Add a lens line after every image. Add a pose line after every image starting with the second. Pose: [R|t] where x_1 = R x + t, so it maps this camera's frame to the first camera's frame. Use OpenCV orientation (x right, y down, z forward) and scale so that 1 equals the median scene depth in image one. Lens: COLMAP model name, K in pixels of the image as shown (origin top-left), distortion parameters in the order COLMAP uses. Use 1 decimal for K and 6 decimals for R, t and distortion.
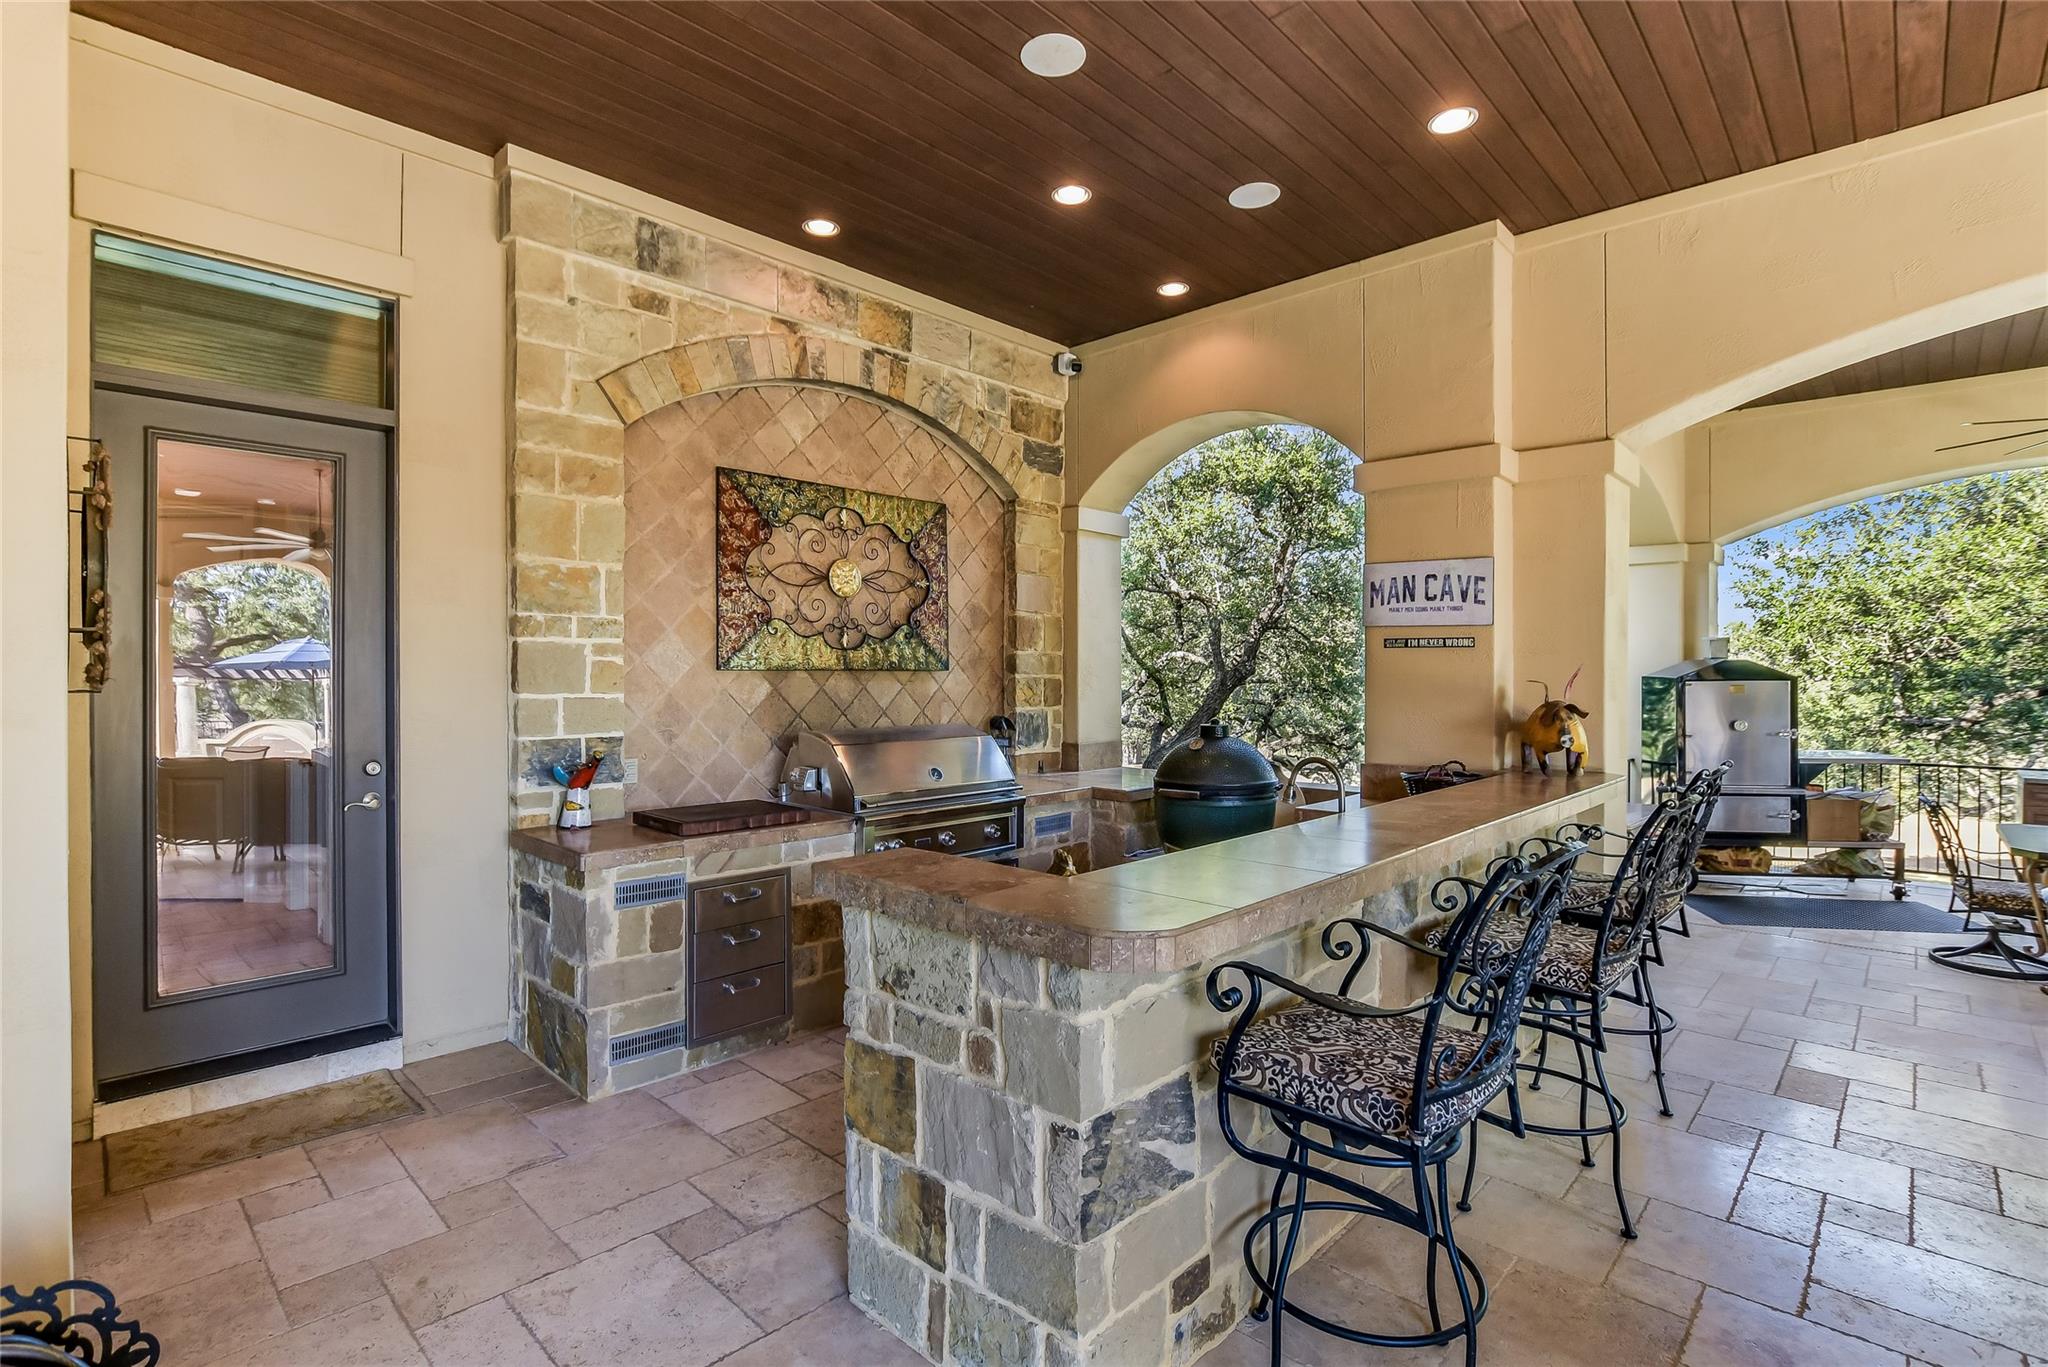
lens RADIAL K [[954.2, 0, 1026.5], [0, 954.2, 678.7], [0, 0, 1]] dist [-0.026029, 0.005394]
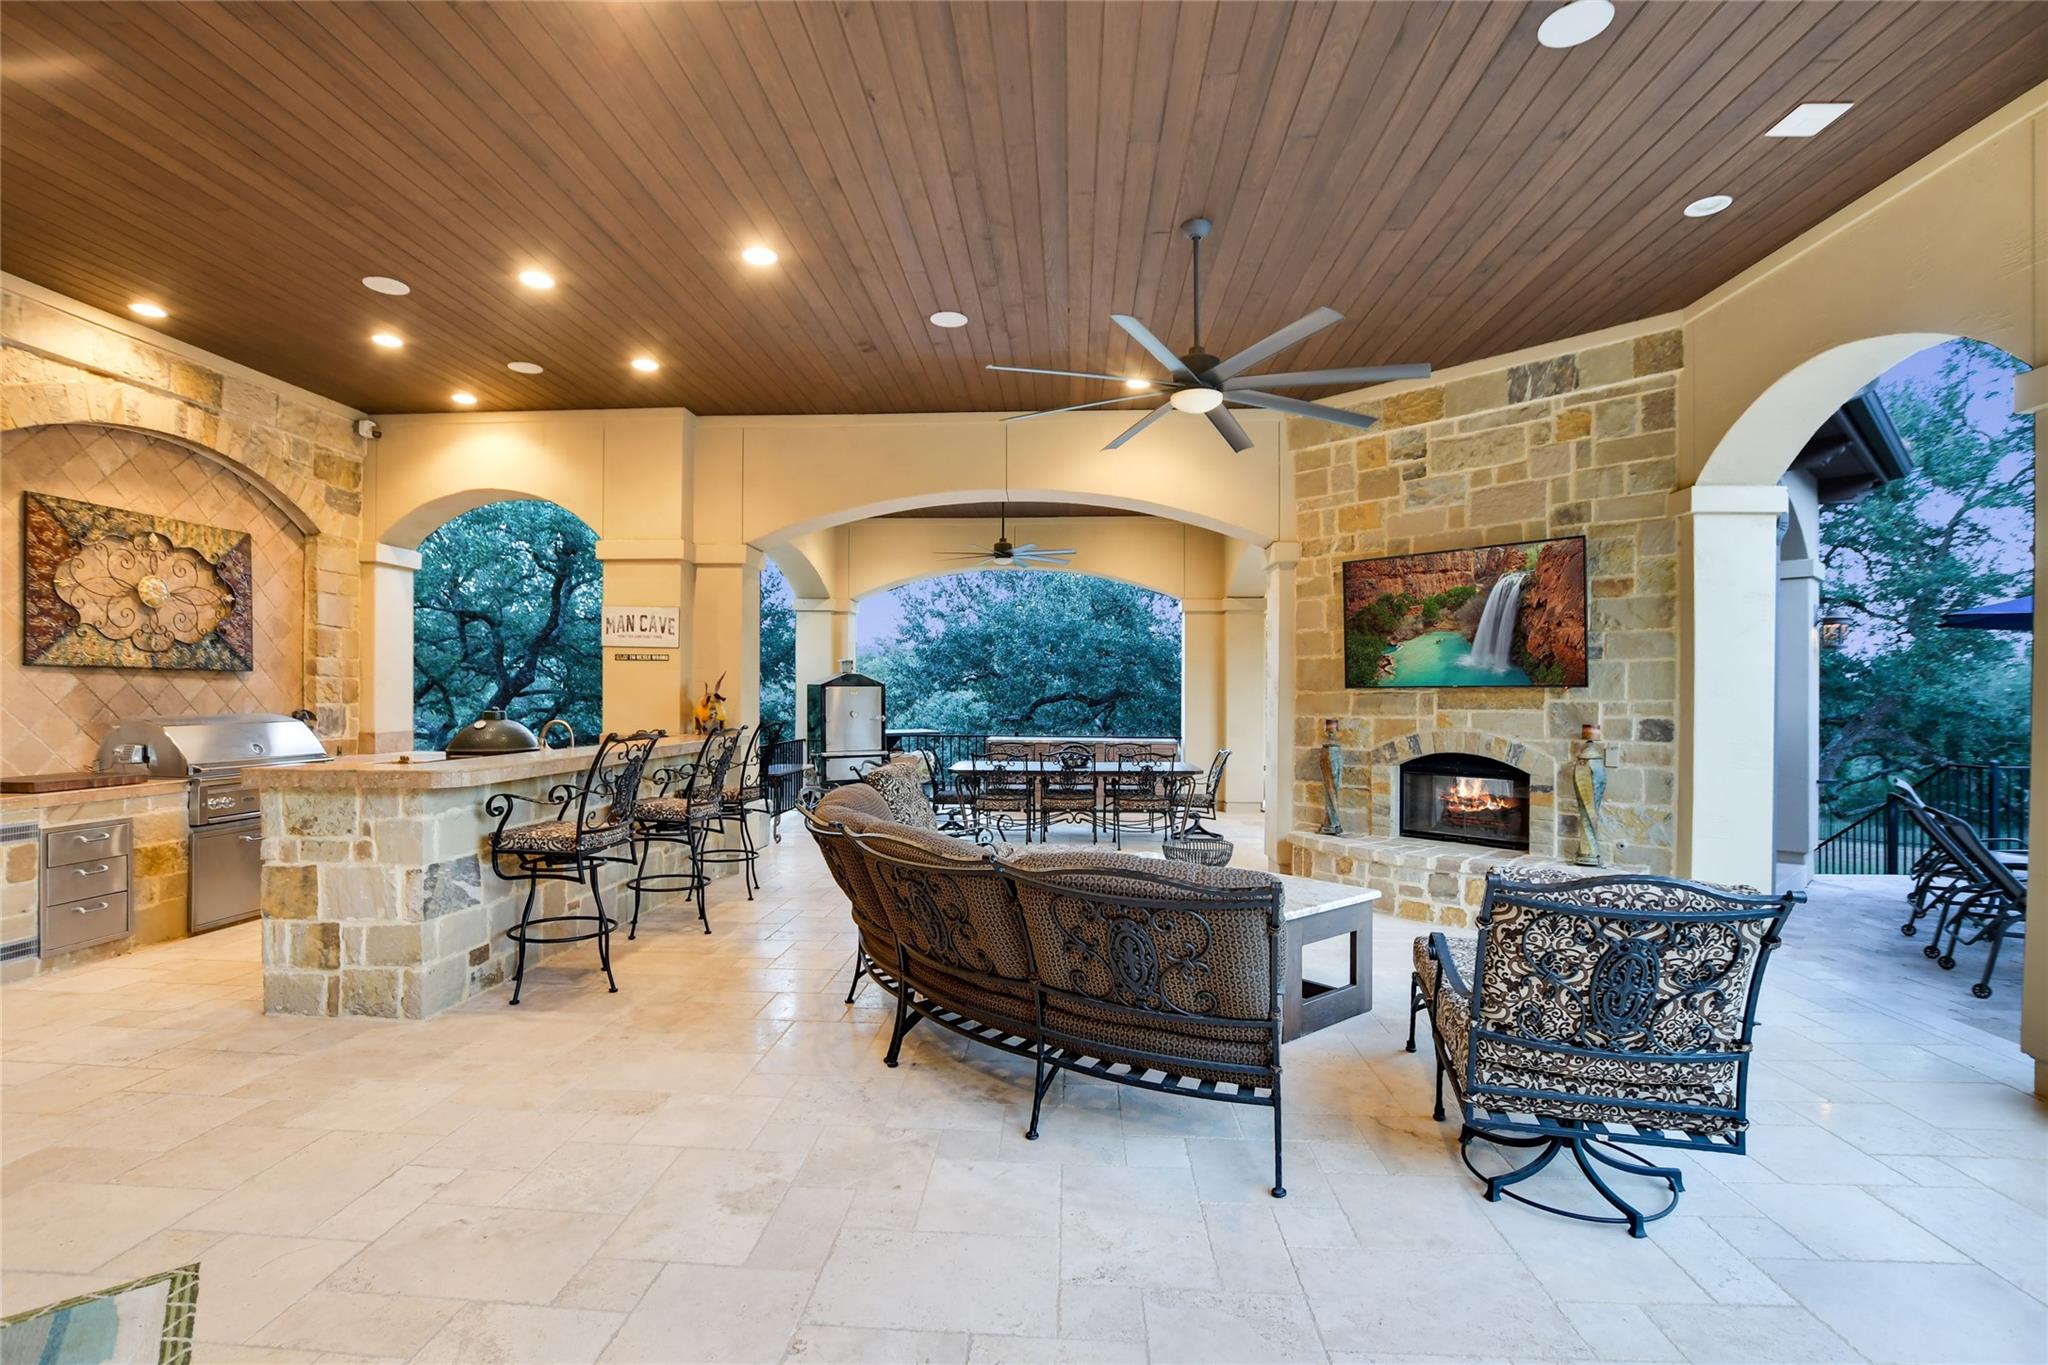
lens RADIAL K [[941.8, 0, 1015.3], [0, 941.8, 692.2], [0, 0, 1]] dist [-0.029825, 0.004300]
pose [[0.766564, 0.002825, 0.642162, -0.113460], [0.001528, 0.999979, -0.006223, 0.032385], [-0.642166, 0.005751, 0.766544, -0.632223]]
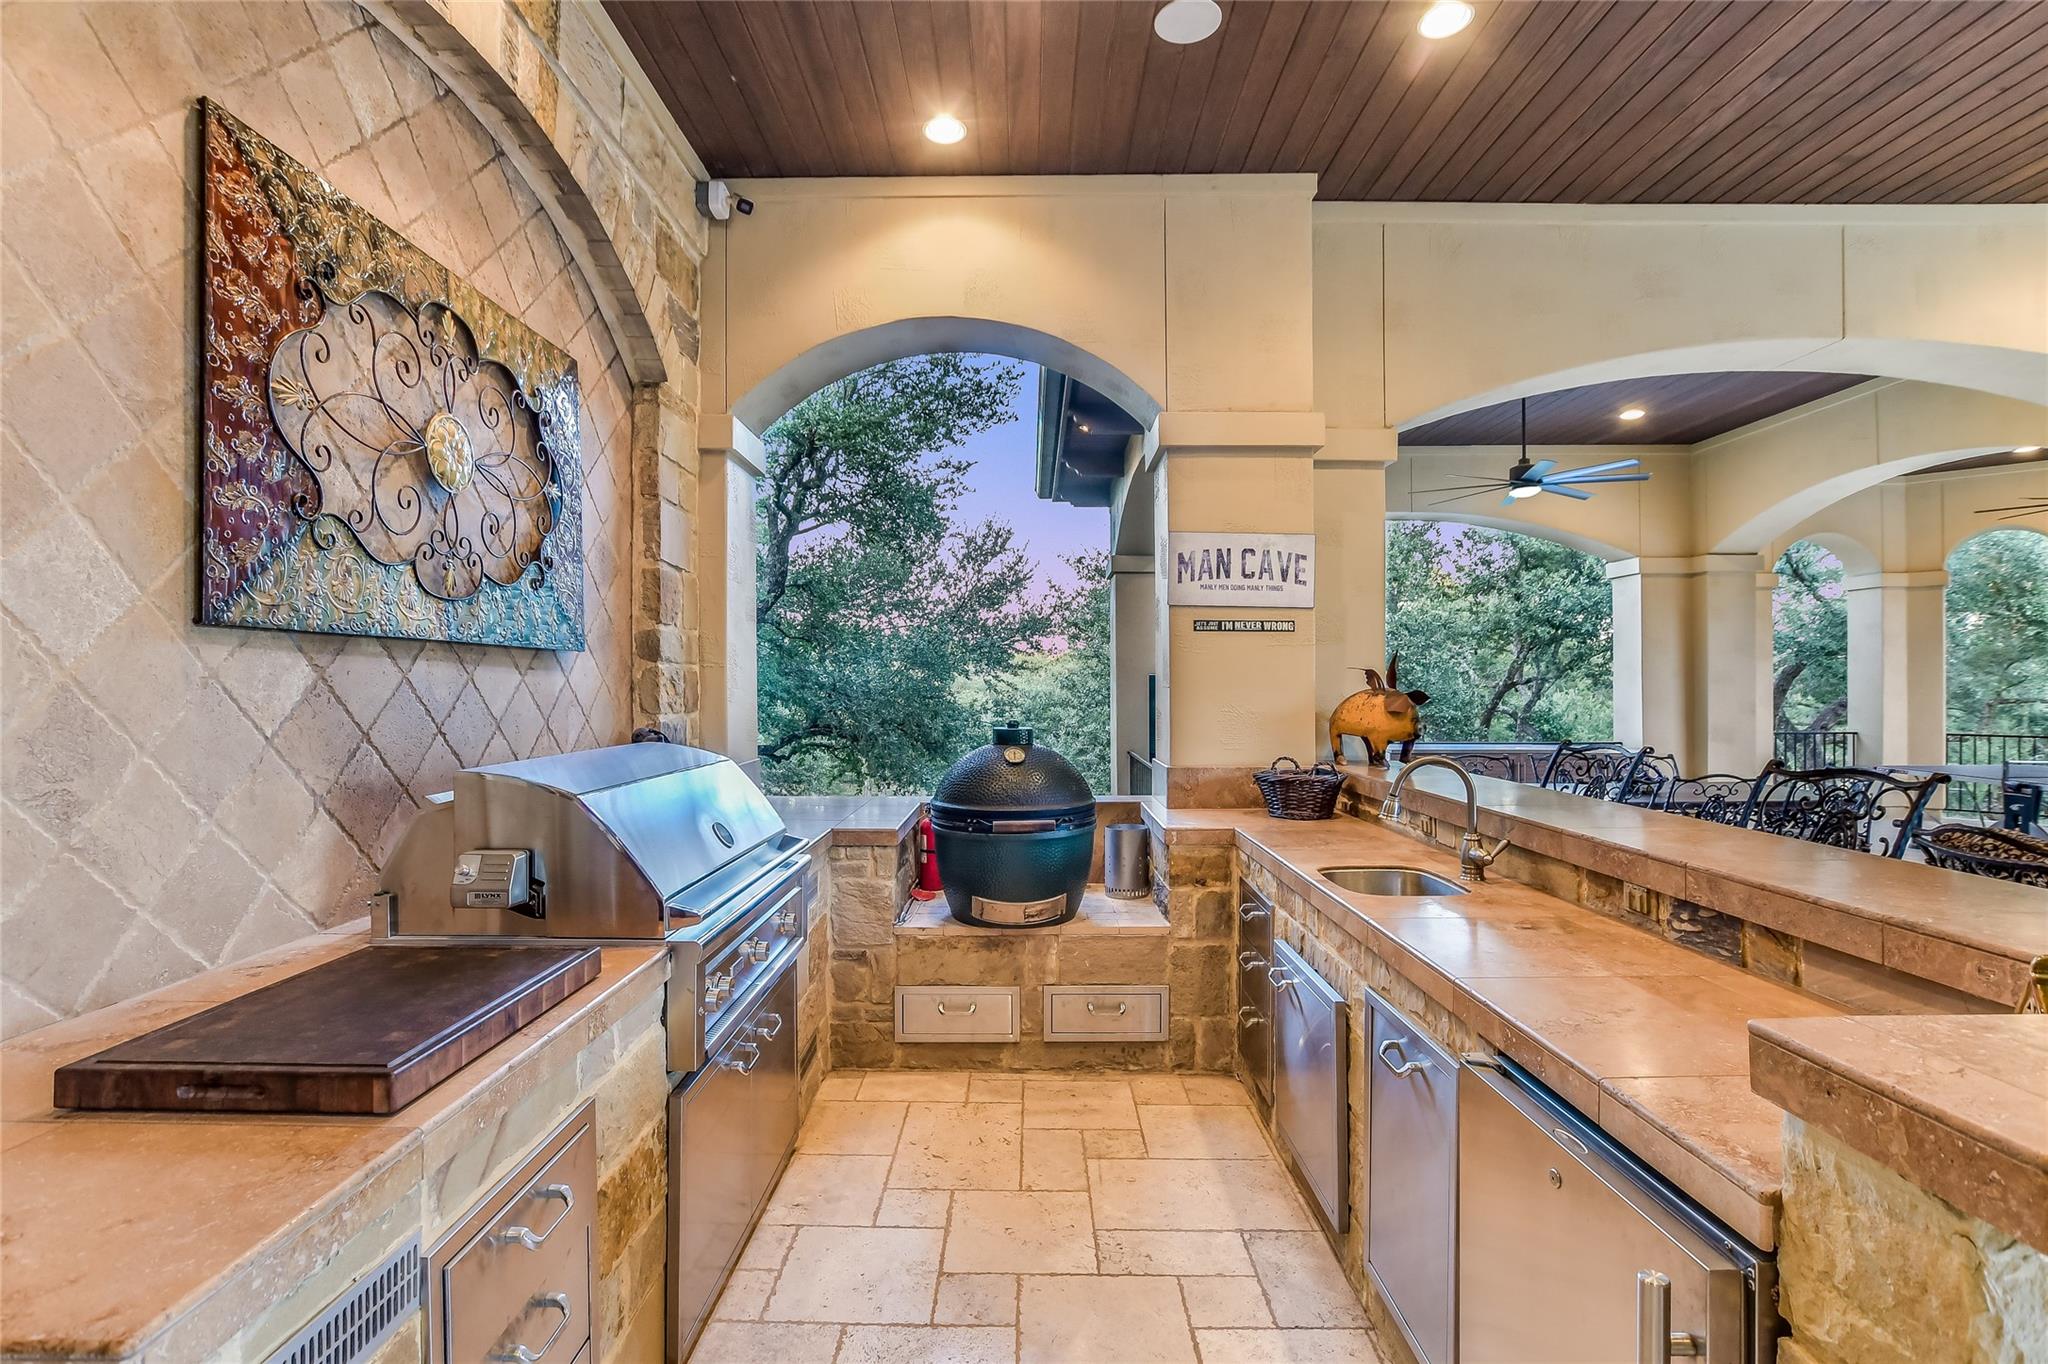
lens RADIAL K [[954.2, 0, 1009.7], [0, 954.2, 682.9], [0, 0, 1]] dist [-0.026029, 0.005394]
pose [[0.737554, -0.001275, 0.675287, -0.338174], [0.008061, 0.999944, -0.006917, 0.019514], [-0.675240, 0.010545, 0.737523, 0.501374]]
